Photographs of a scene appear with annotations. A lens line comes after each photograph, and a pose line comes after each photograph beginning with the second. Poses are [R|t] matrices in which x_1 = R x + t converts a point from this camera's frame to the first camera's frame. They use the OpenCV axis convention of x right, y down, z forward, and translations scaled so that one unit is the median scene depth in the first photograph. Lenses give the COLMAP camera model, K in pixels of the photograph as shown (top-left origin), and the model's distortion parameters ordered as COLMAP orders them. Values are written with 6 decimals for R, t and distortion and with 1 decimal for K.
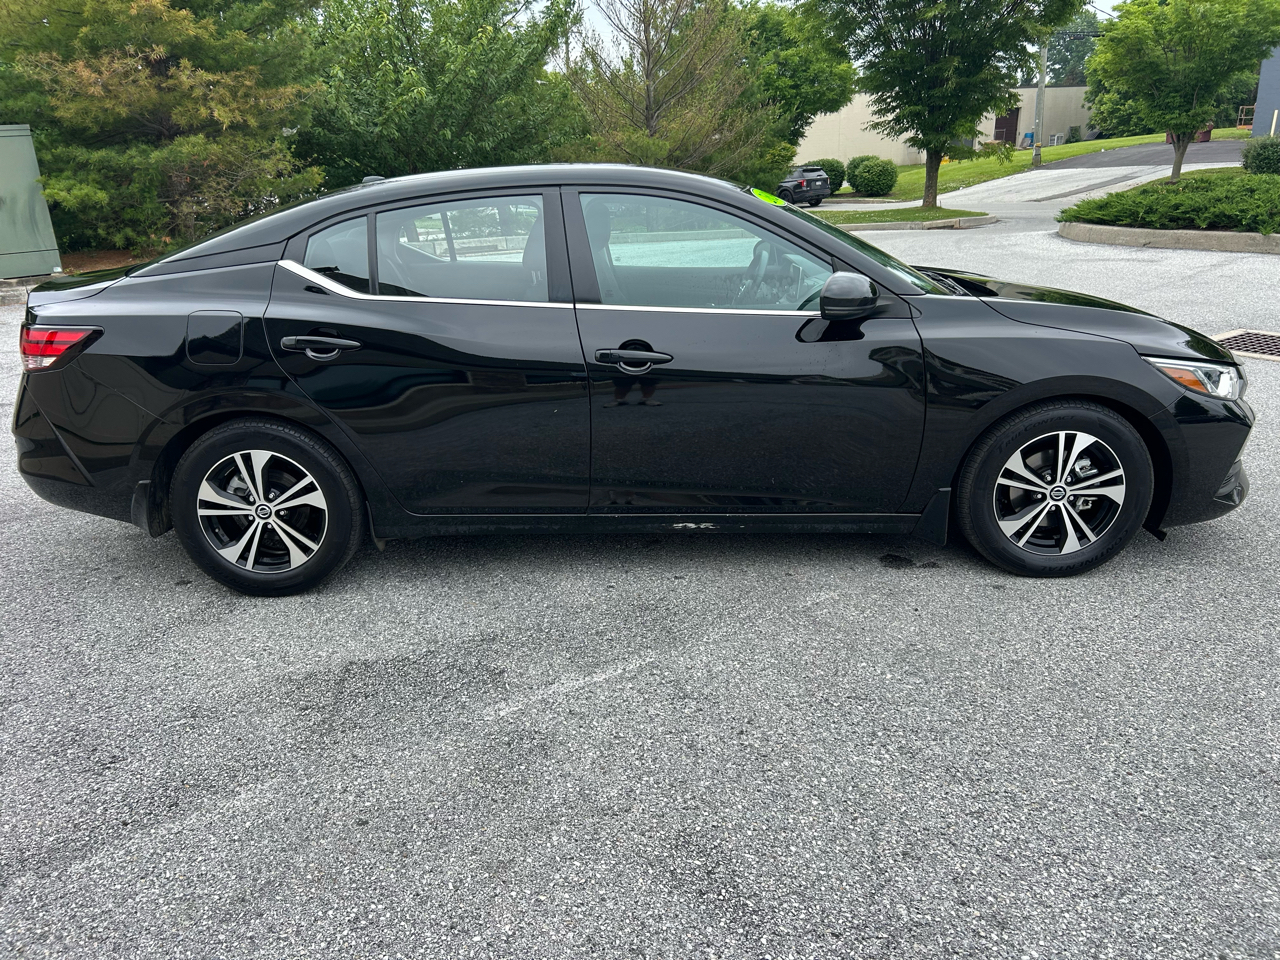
lens RADIAL K [[965.1, 0, 633.4], [0, 965.1, 471.8], [0, 0, 1]] dist [0.043116, -0.038719]
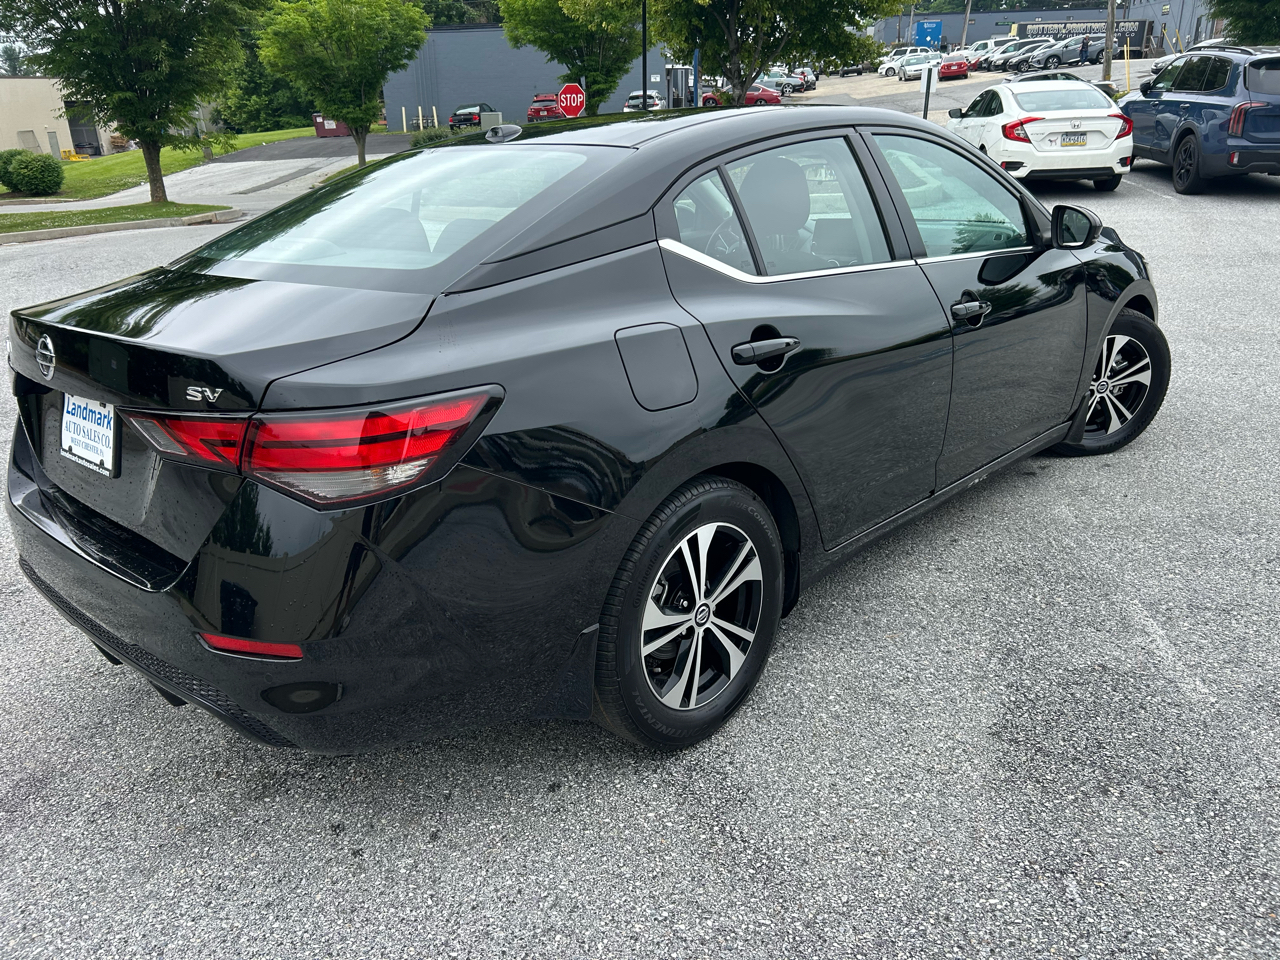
lens RADIAL K [[952.1, 0, 608.7], [0, 952.1, 517.2], [0, 0, 1]] dist [0.004227, 0.000761]
pose [[0.700910, -0.263993, 0.662595, -0.837846], [0.228899, 0.963099, 0.141586, -0.132099], [-0.675522, 0.052428, 0.735473, 0.541711]]
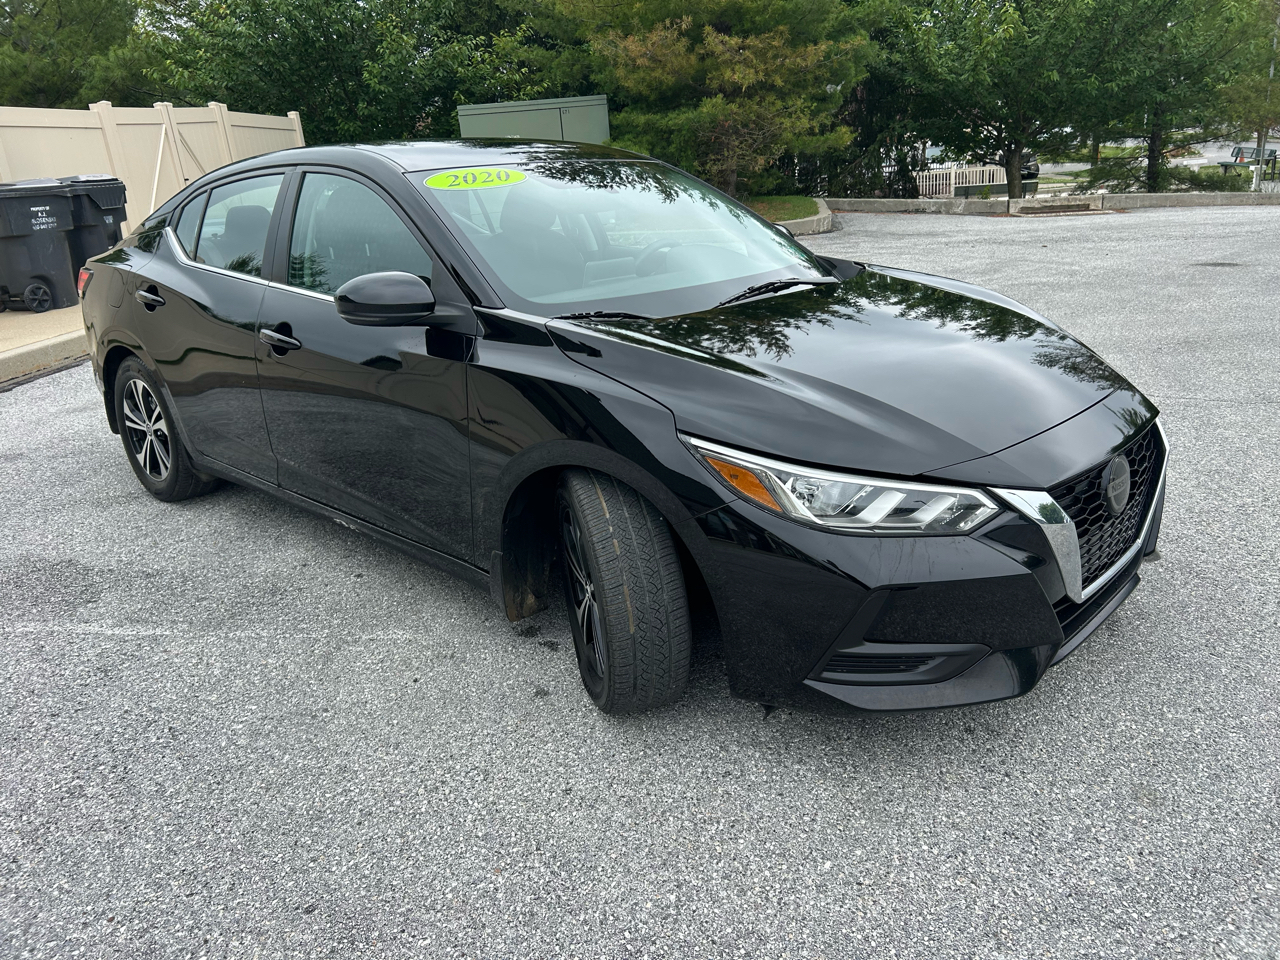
lens RADIAL K [[968.2, 0, 640.0], [0, 968.2, 480.0], [0, 0, 1]] dist [0.006034, -0.009948]
pose [[0.753353, 0.210806, -0.622913, 0.866599], [-0.176454, 0.977291, 0.117331, -0.150677], [0.633501, 0.021524, 0.773442, 0.443427]]
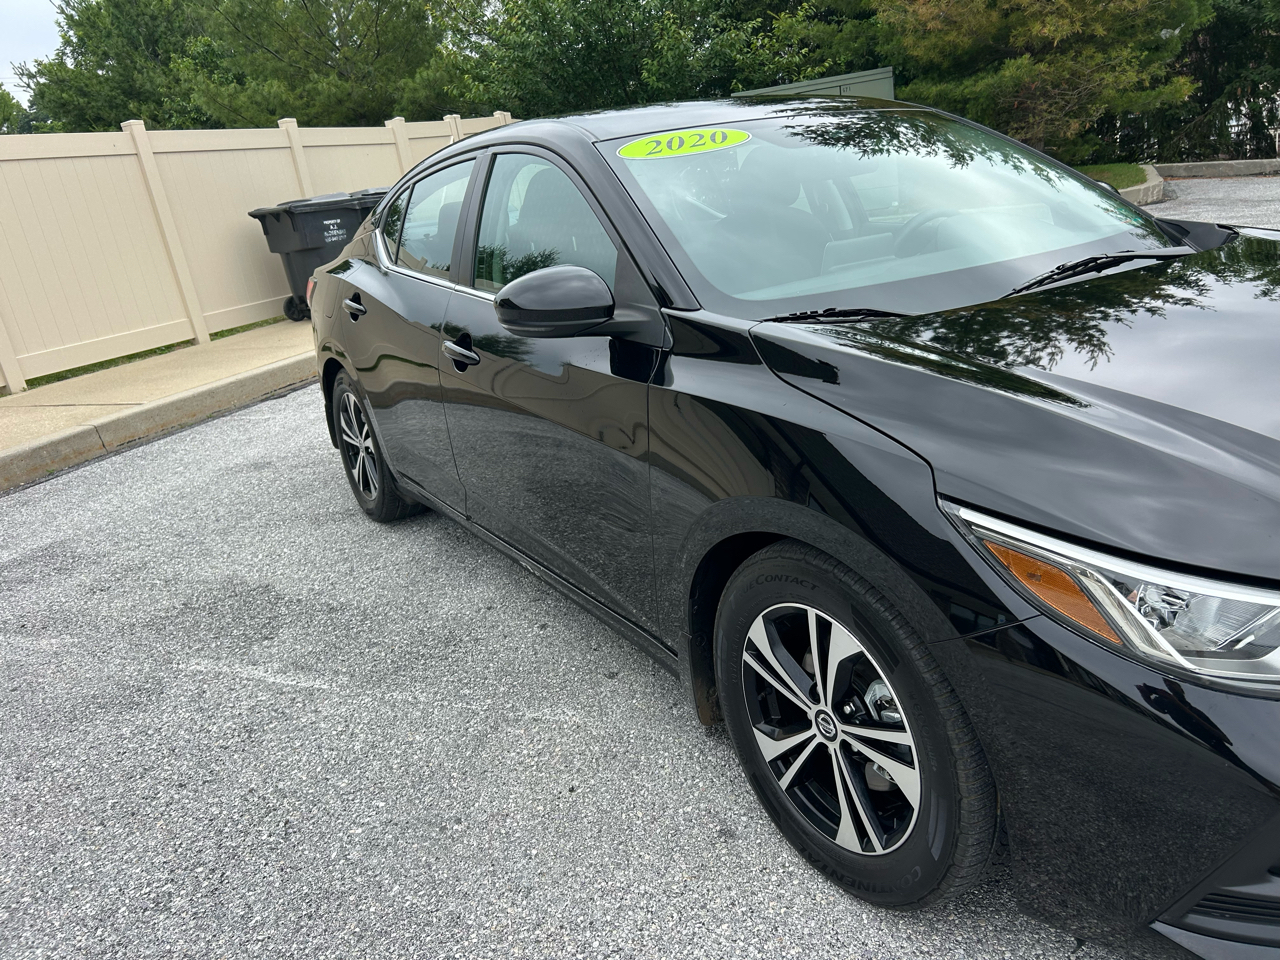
lens RADIAL K [[960.3, 0, 635.8], [0, 960.3, 477.3], [0, 0, 1]] dist [0.062868, -0.073332]
pose [[0.536942, 0.228890, -0.811974, 0.748856], [-0.158409, 0.972724, 0.169452, -0.169810], [0.828613, 0.037638, 0.558555, 0.621953]]
